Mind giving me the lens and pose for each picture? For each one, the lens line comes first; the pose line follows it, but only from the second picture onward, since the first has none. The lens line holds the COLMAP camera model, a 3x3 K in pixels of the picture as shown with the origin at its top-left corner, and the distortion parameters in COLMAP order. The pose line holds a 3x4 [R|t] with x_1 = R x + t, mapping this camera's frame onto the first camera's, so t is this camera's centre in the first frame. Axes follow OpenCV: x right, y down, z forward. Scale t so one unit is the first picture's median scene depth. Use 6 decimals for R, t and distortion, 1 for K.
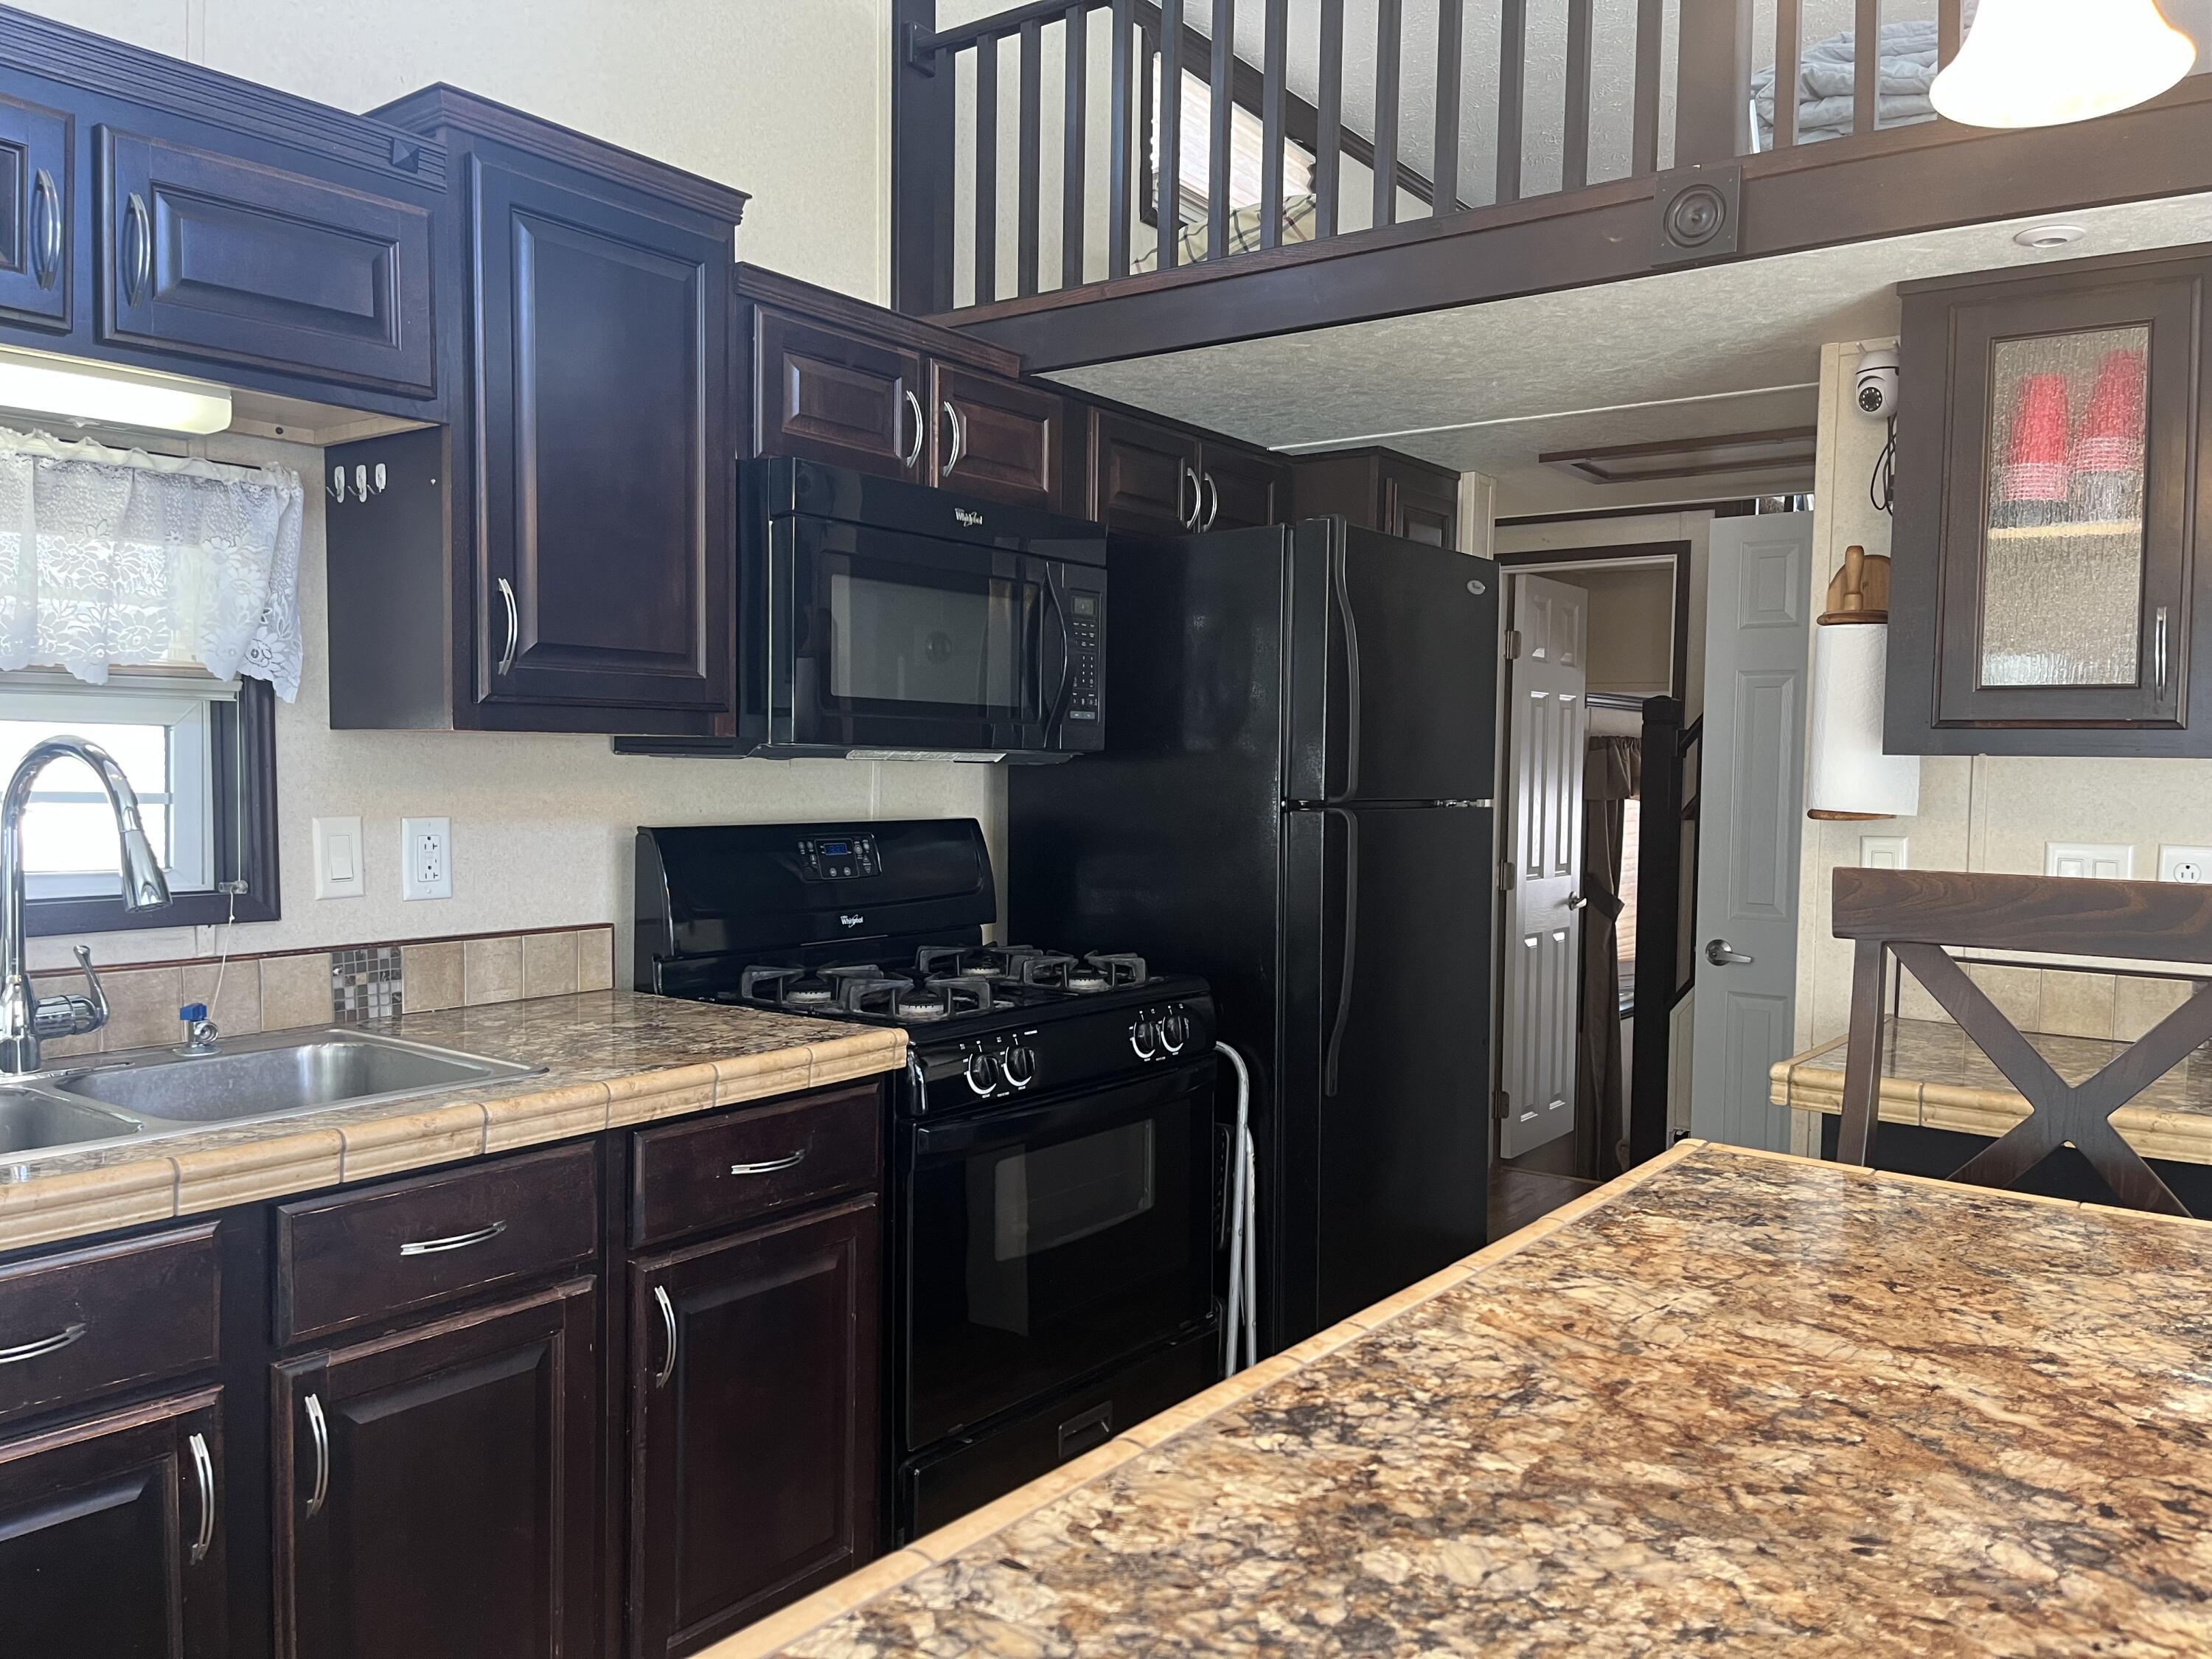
lens RADIAL K [[1673.4, 0, 1113.2], [0, 1673.4, 827.8], [0, 0, 1]] dist [0.041761, -0.073888]
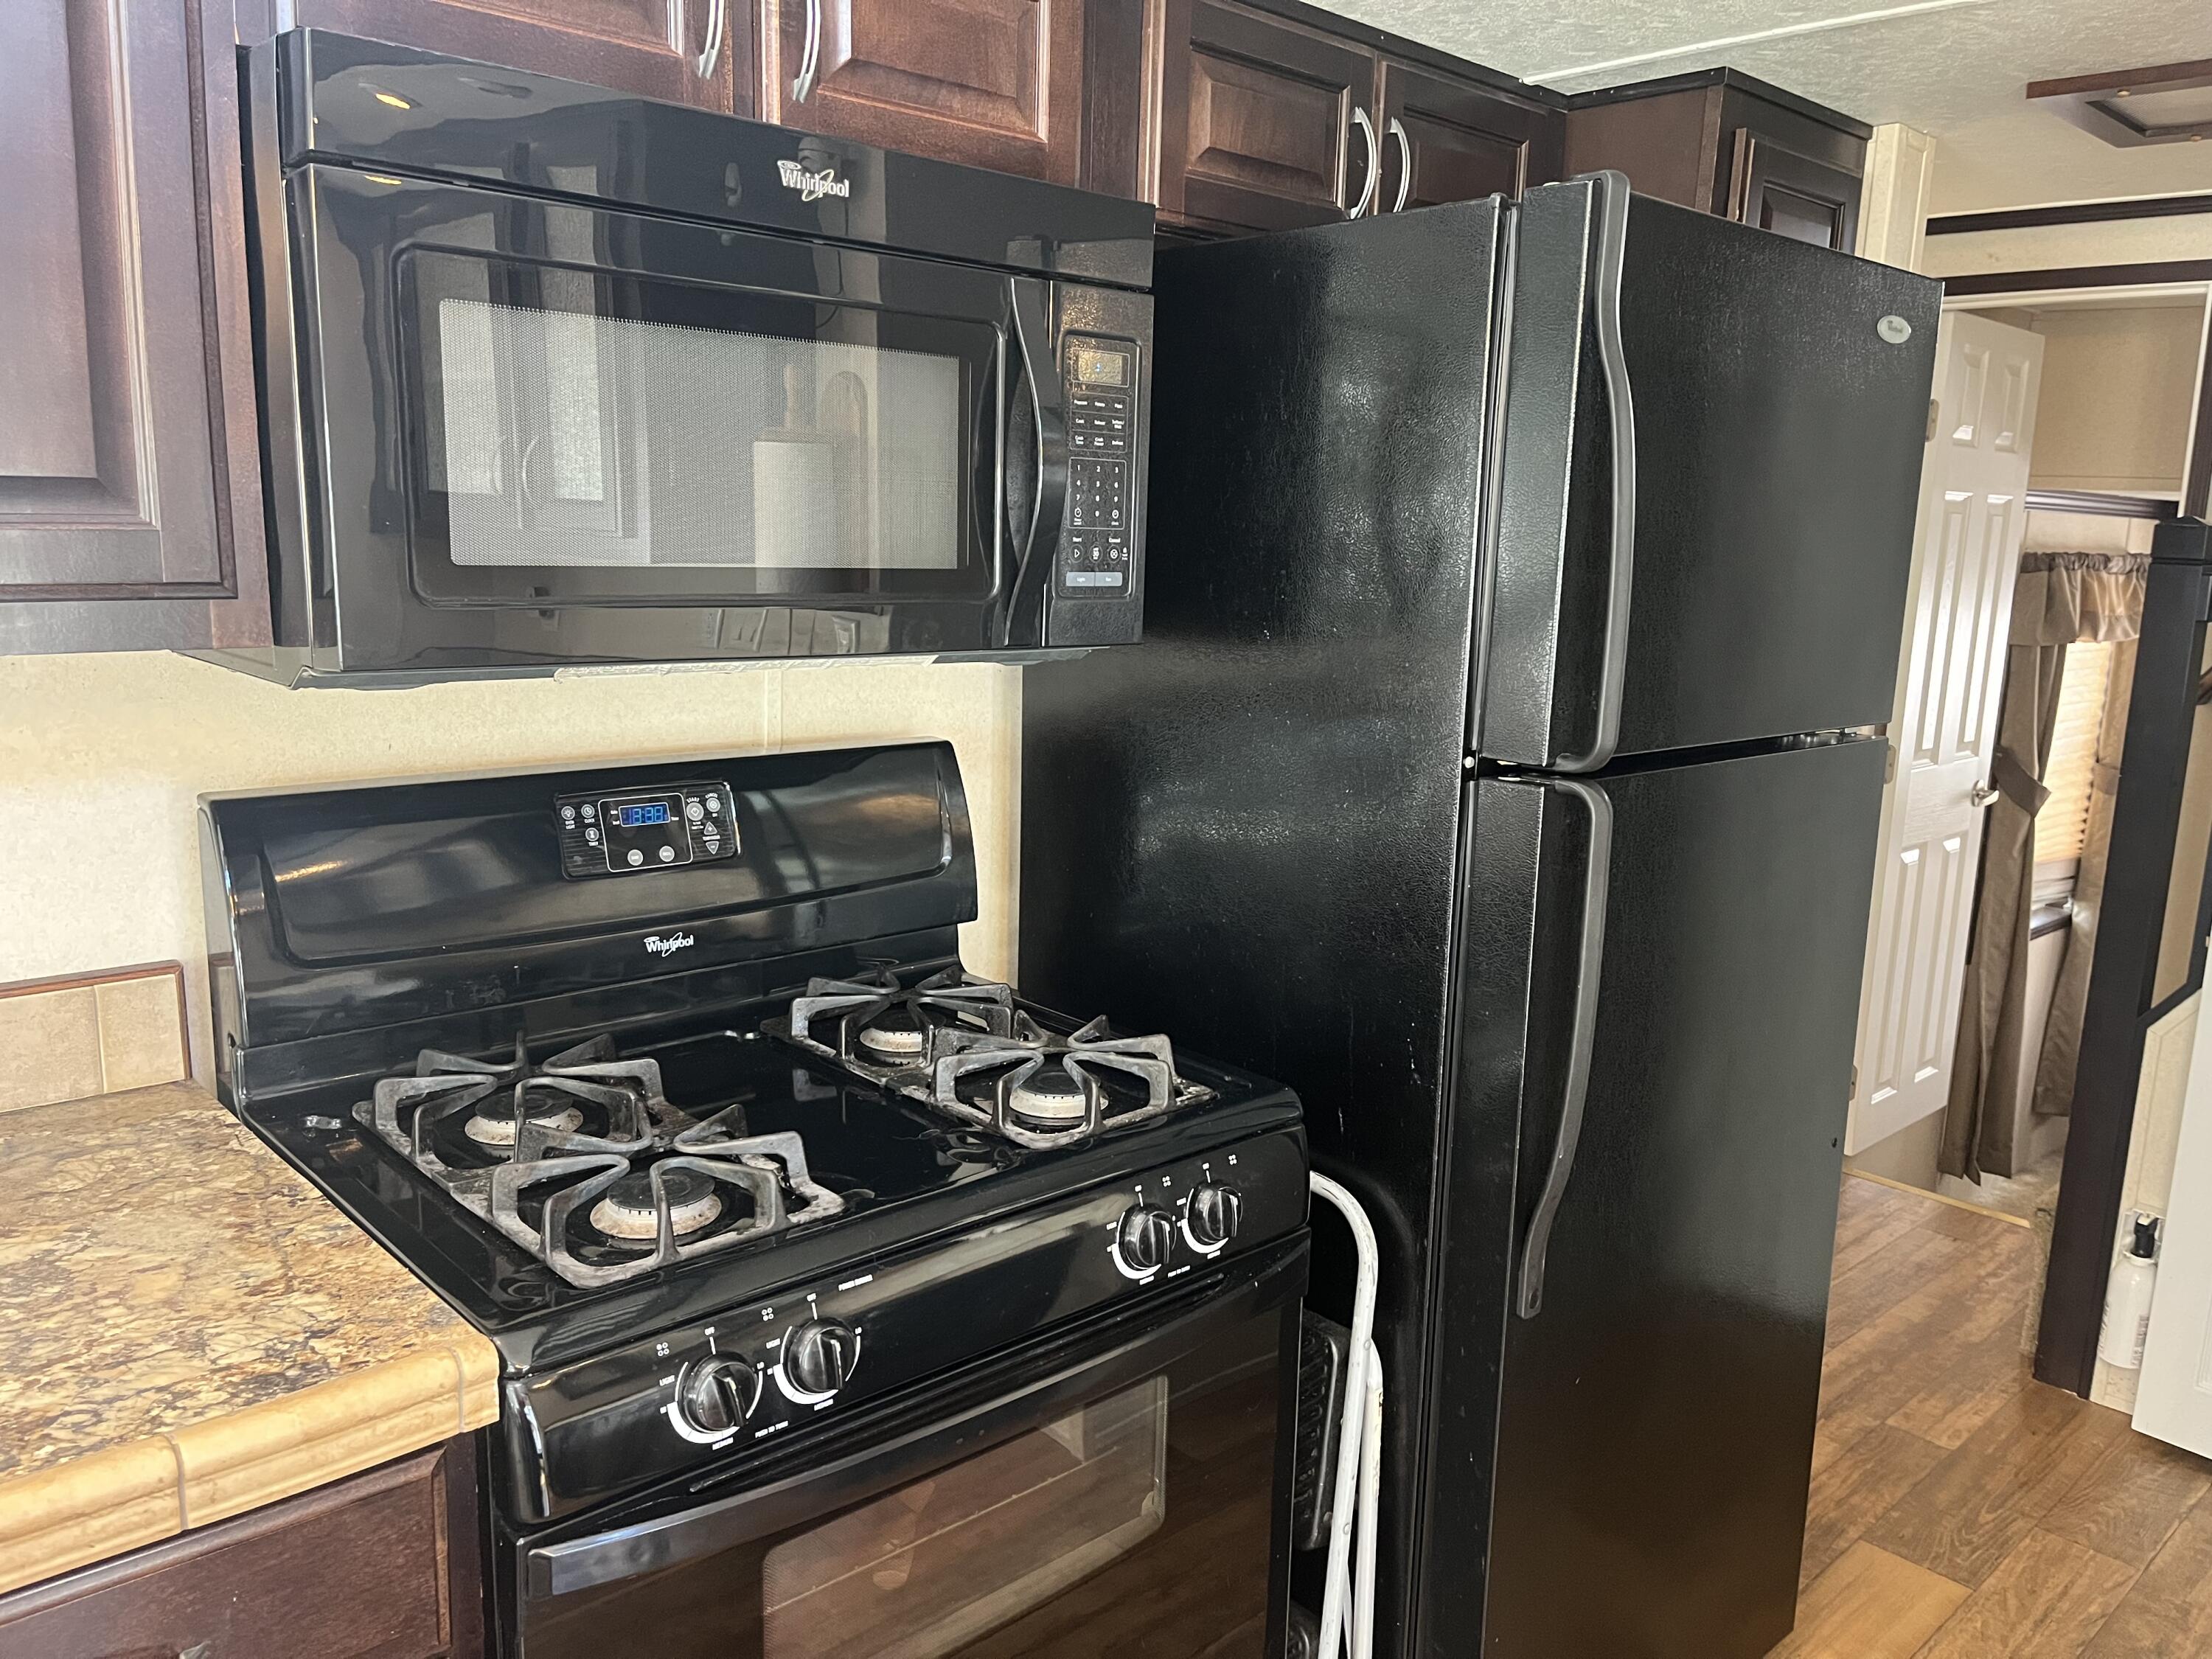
lens RADIAL K [[1673.4, 0, 1113.2], [0, 1673.4, 827.8], [0, 0, 1]] dist [0.041761, -0.073888]
pose [[0.982568, 0.049880, -0.179088, 0.081190], [-0.024041, 0.989336, 0.143655, -0.061213], [0.184344, -0.136846, 0.973289, 0.438497]]
